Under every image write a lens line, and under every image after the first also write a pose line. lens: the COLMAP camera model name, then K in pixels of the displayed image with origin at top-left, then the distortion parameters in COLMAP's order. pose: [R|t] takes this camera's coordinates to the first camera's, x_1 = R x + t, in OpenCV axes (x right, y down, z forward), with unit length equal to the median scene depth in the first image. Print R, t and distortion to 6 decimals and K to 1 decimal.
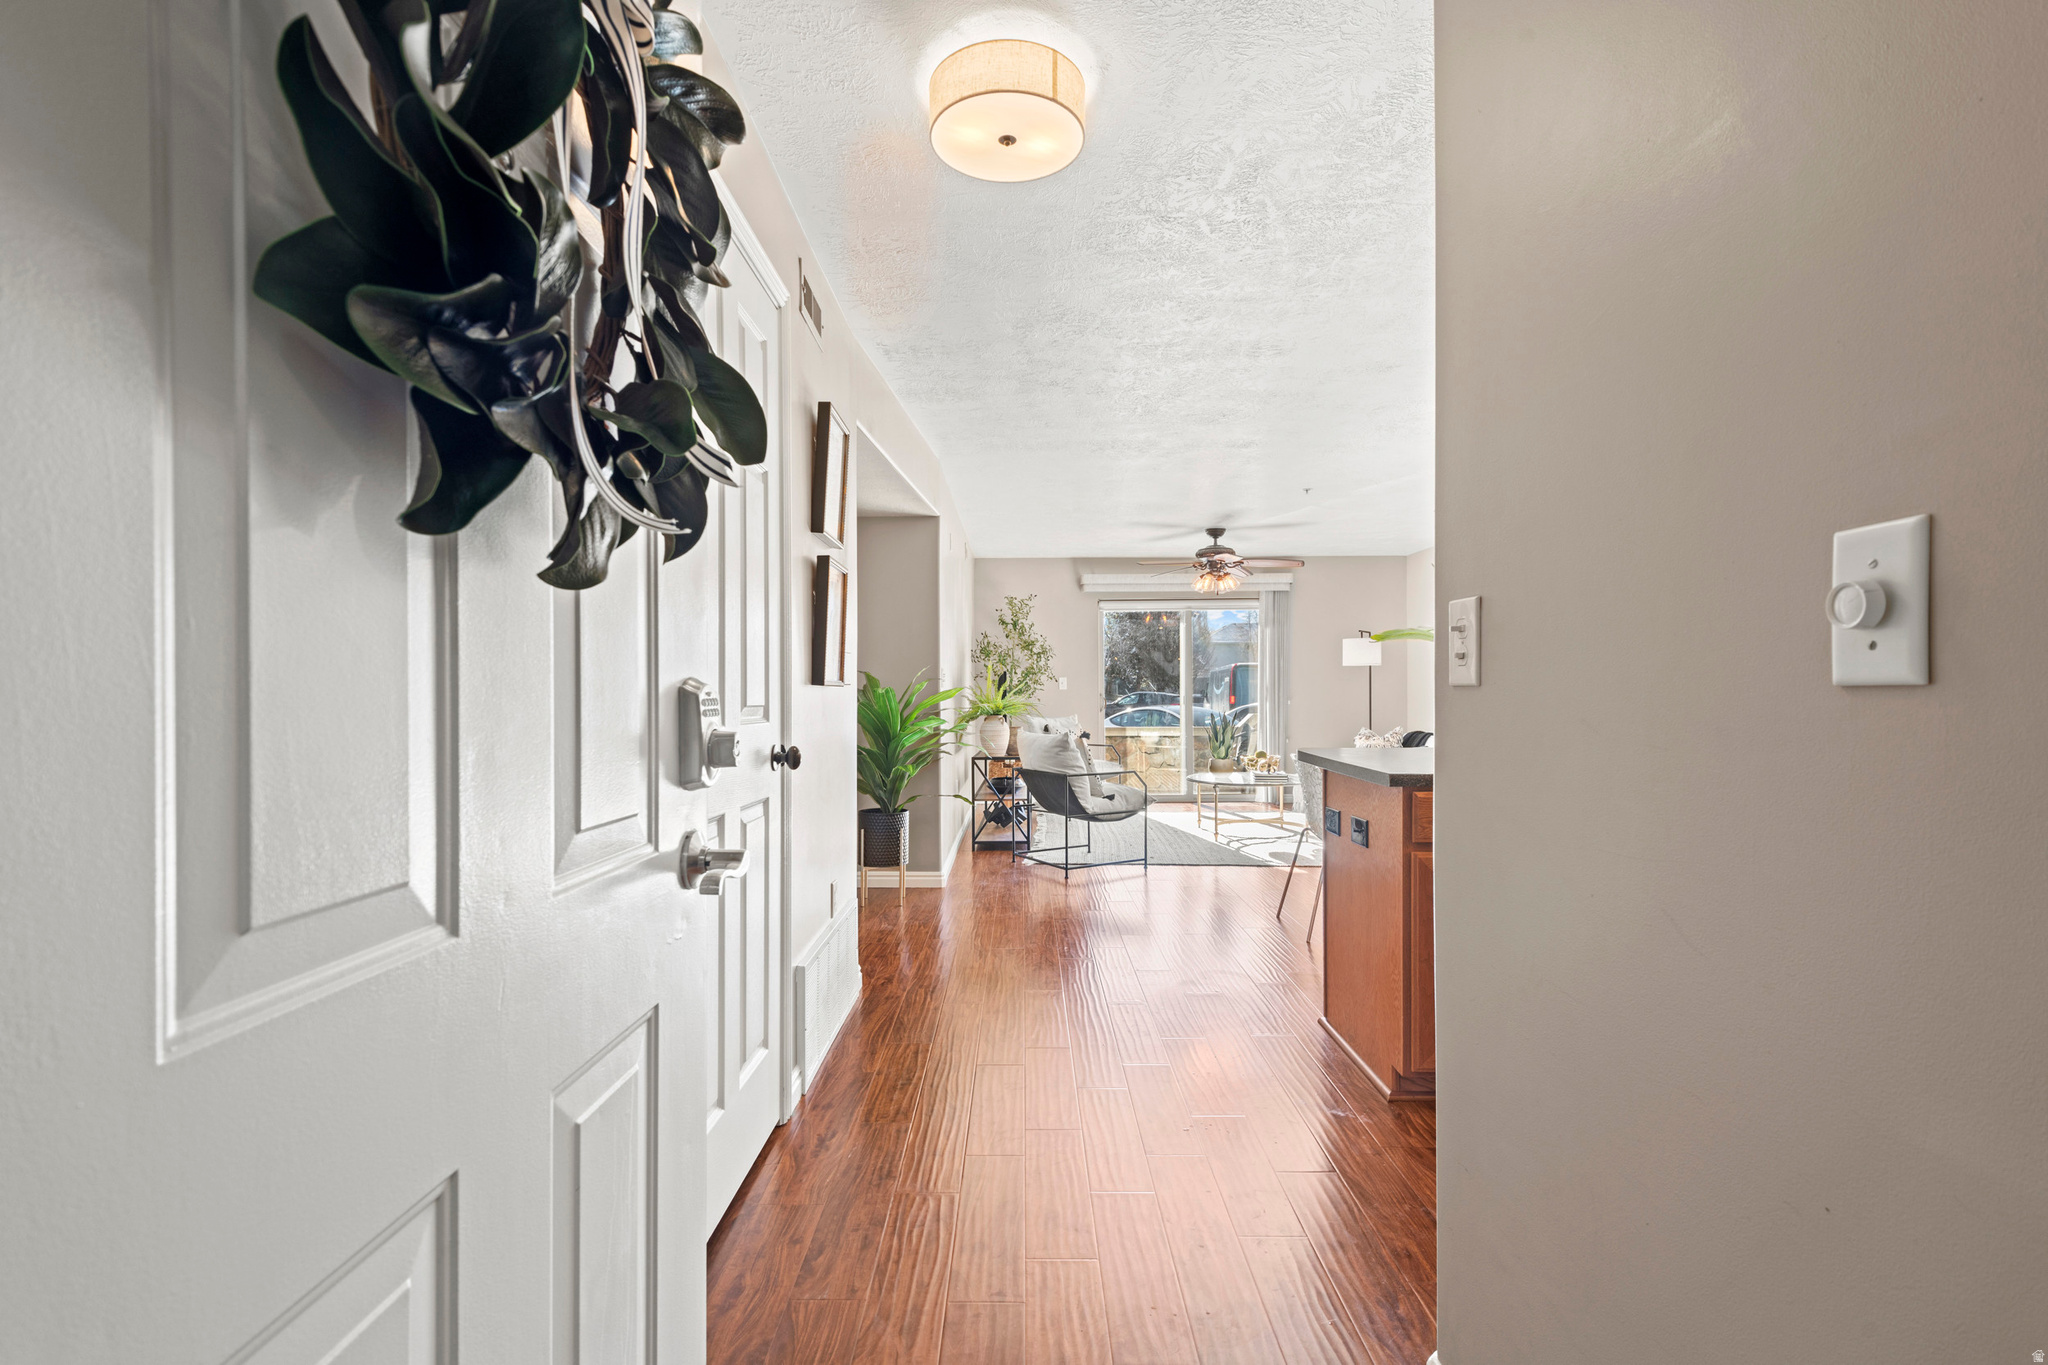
lens RADIAL K [[930.8, 0, 1009.4], [0, 930.8, 703.5], [0, 0, 1]] dist [0.032630, -0.014462]
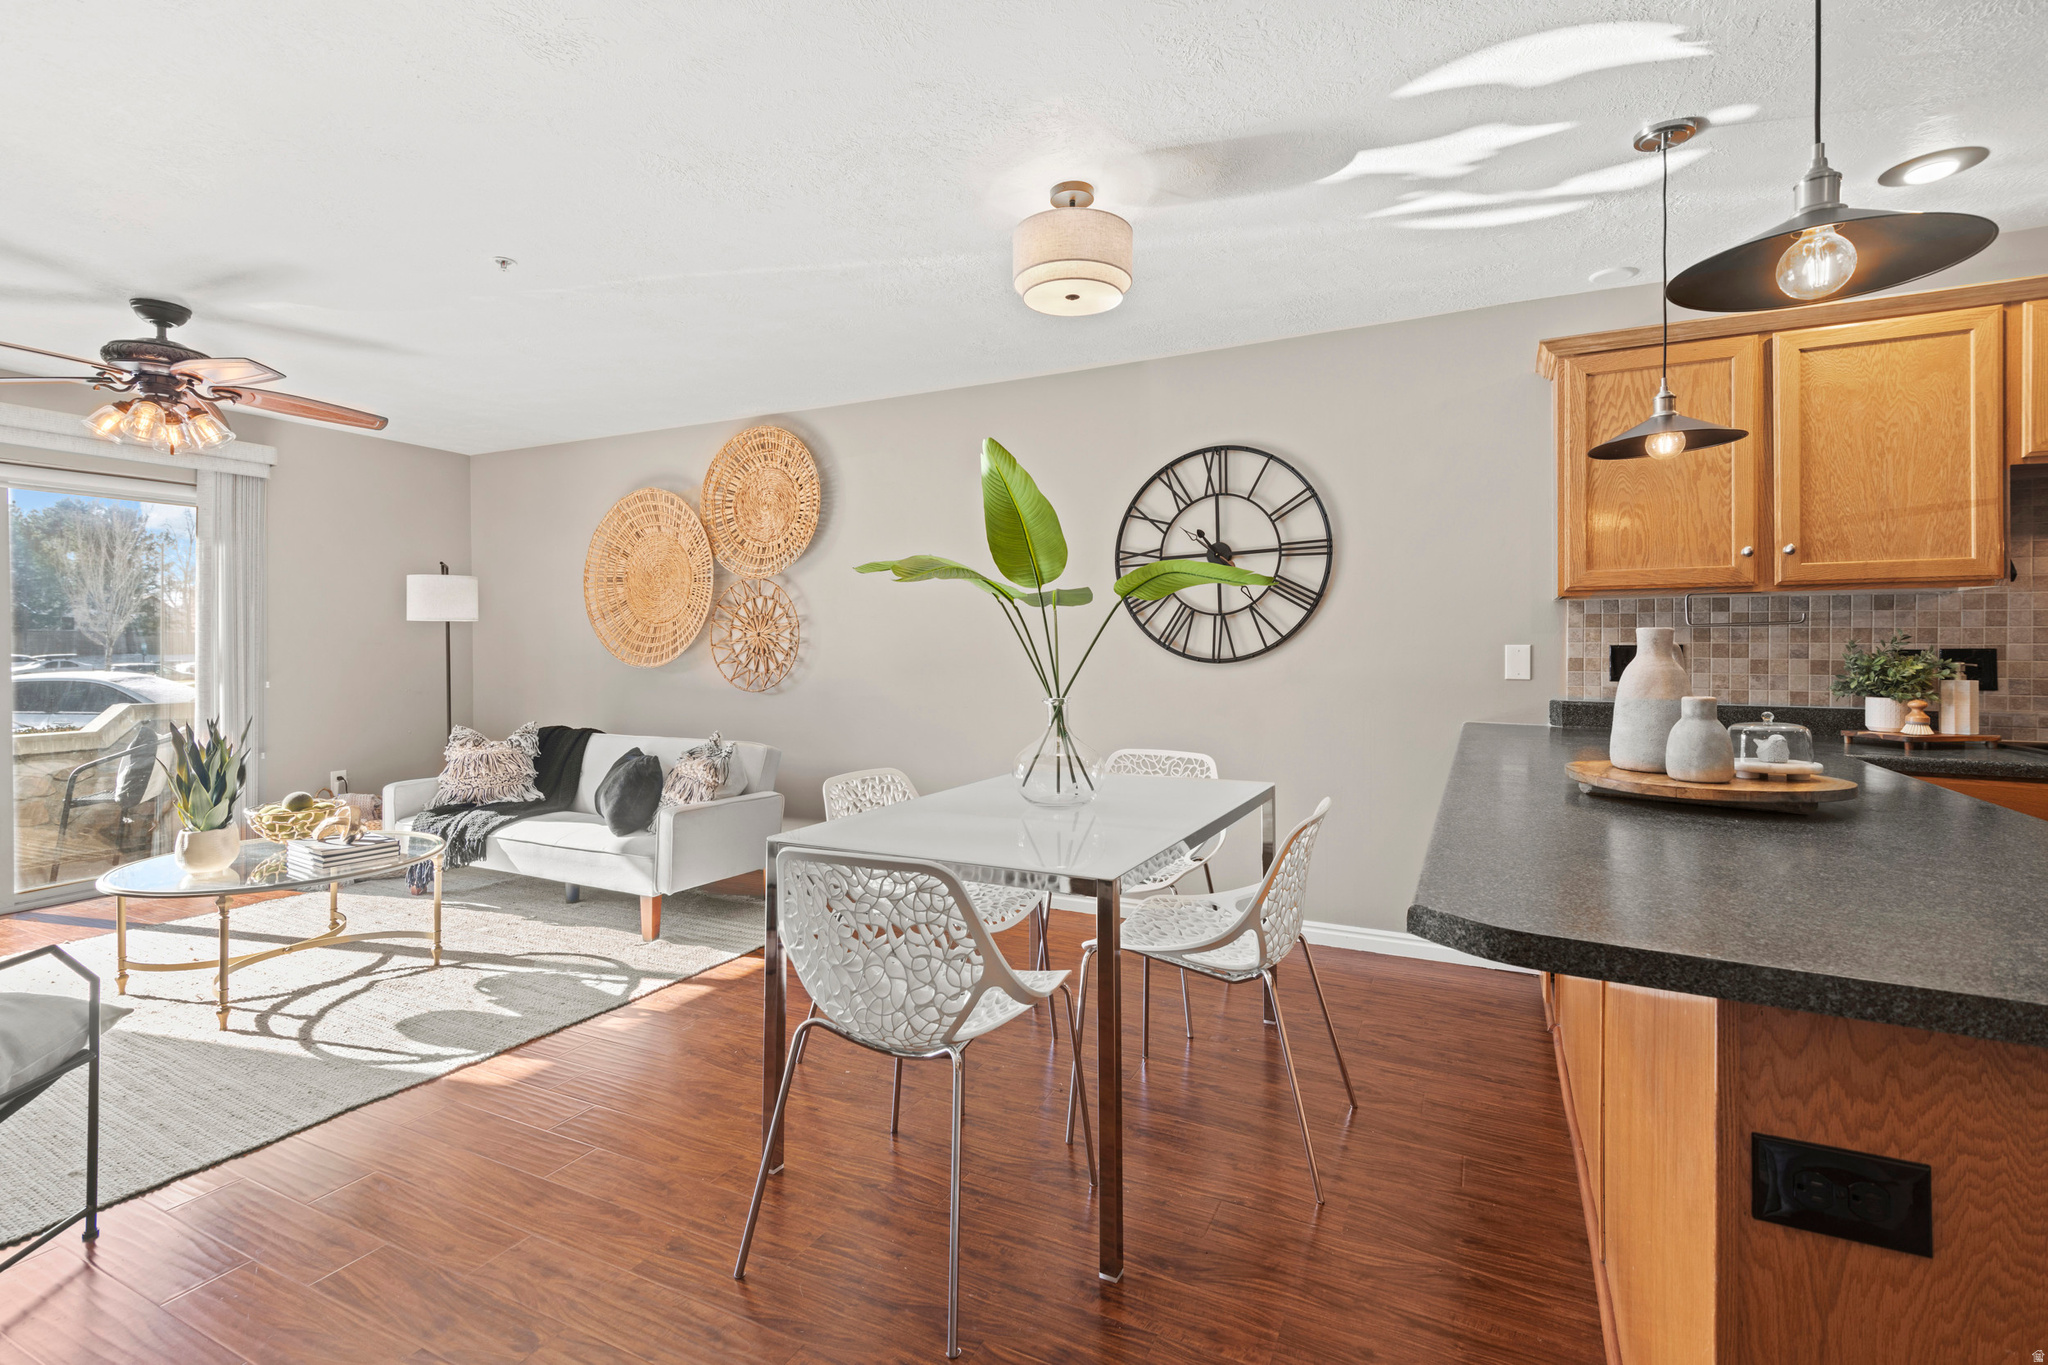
lens RADIAL K [[930.8, 0, 1015.8], [0, 930.8, 649.3], [0, 0, 1]] dist [0.032630, -0.014462]
pose [[0.435815, -0.000171, 0.900036, -0.007080], [0.012440, 0.999906, -0.005833, -0.015600], [-0.899950, 0.013738, 0.435776, 0.438953]]
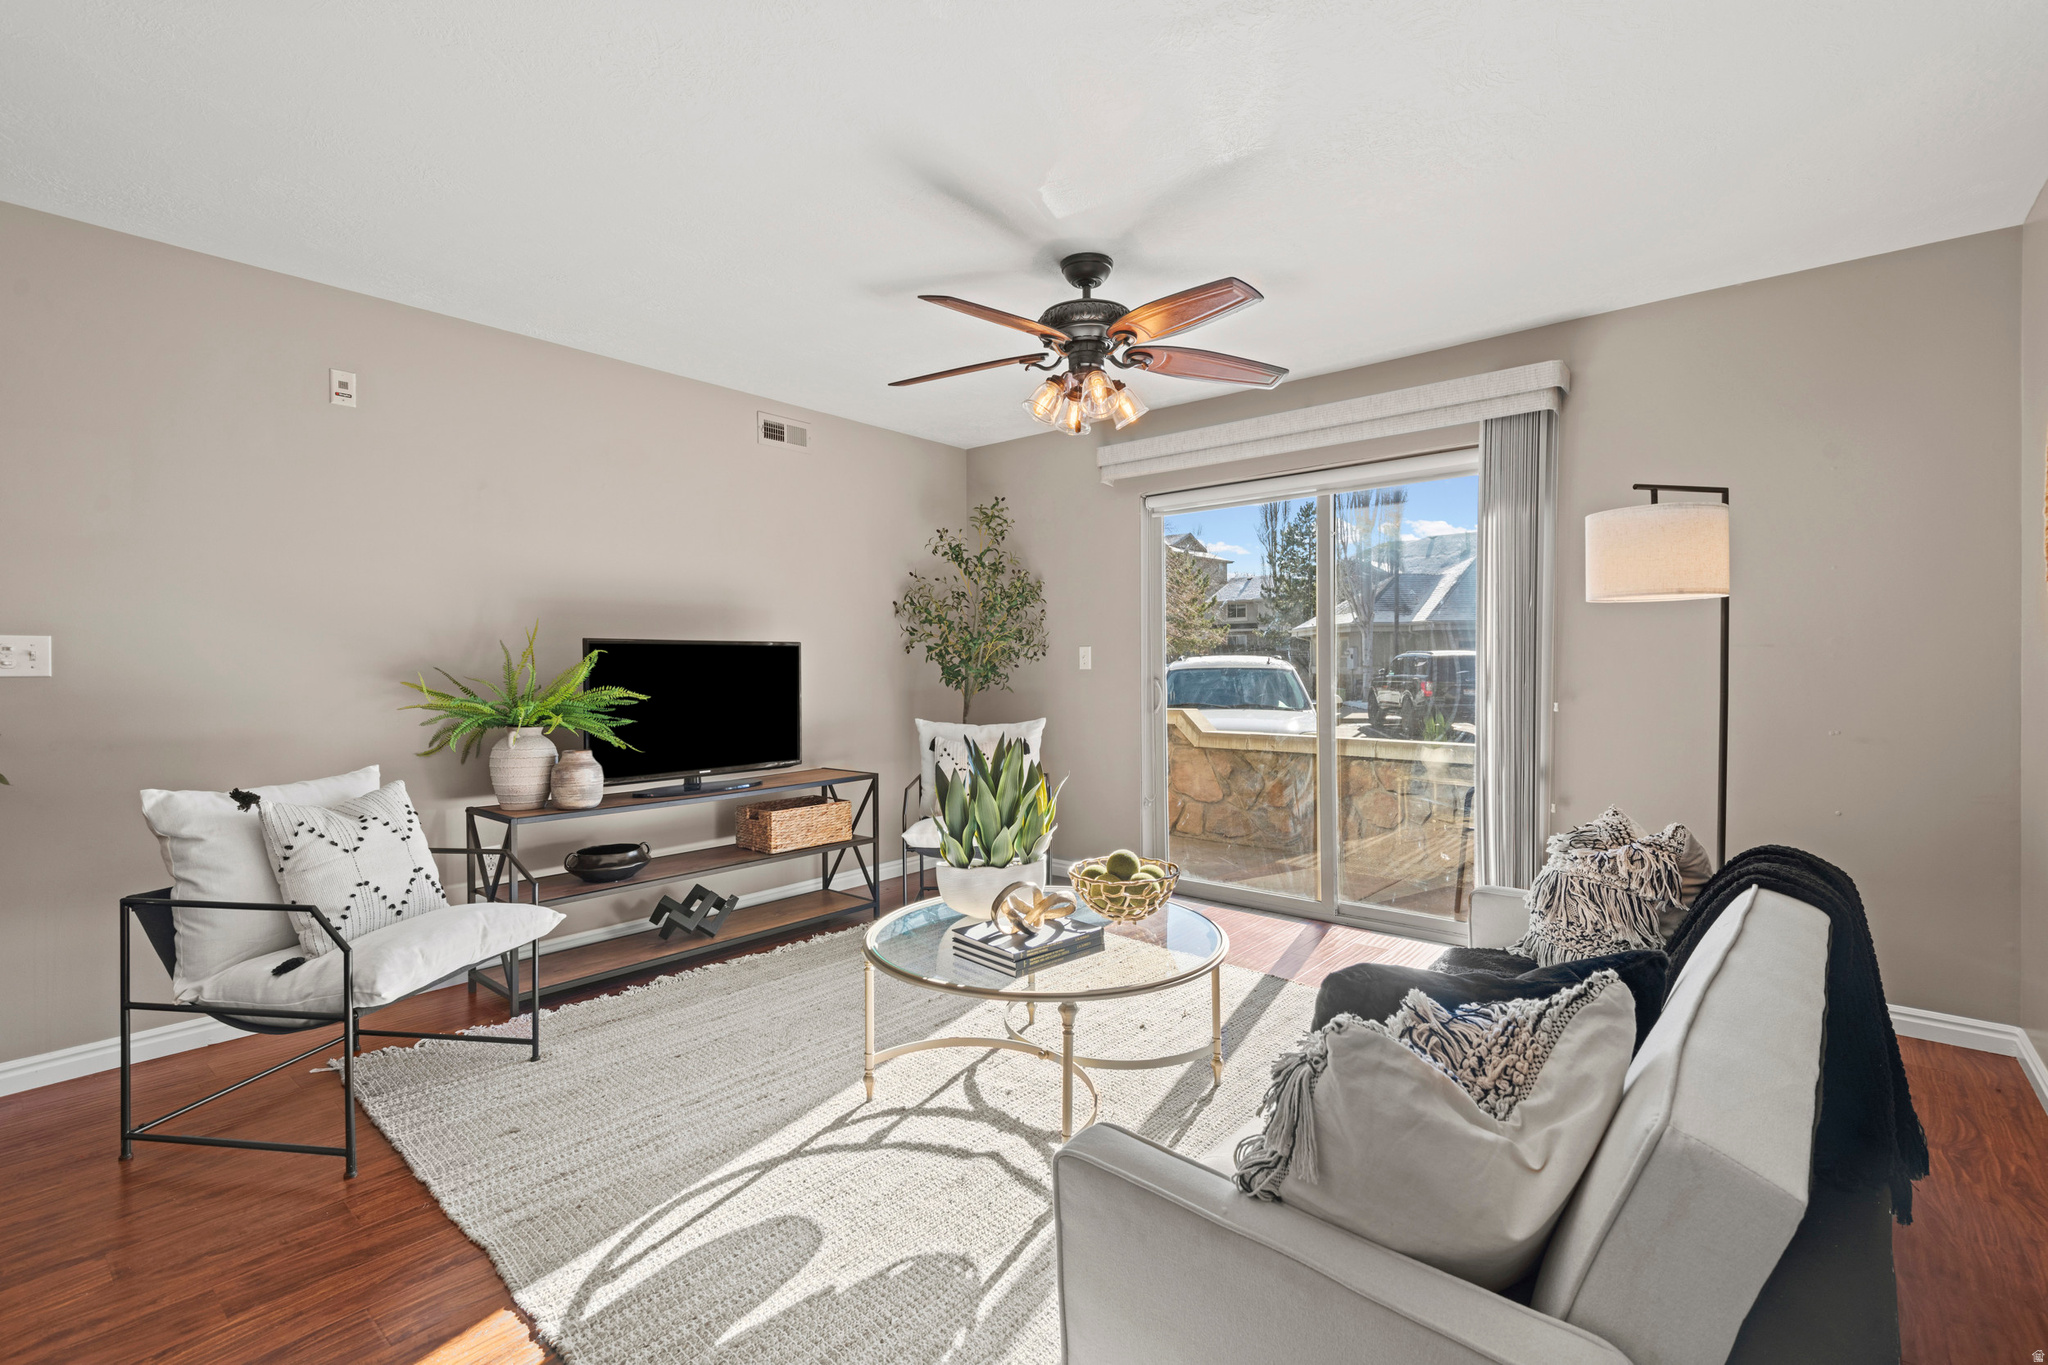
lens RADIAL K [[930.8, 0, 1008.0], [0, 930.8, 677.4], [0, 0, 1]] dist [0.032630, -0.014462]
pose [[0.765825, 0.013534, -0.642907, 0.446735], [-0.010799, 0.999908, 0.008186, -0.017628], [0.642959, 0.000674, 0.765901, 0.681079]]
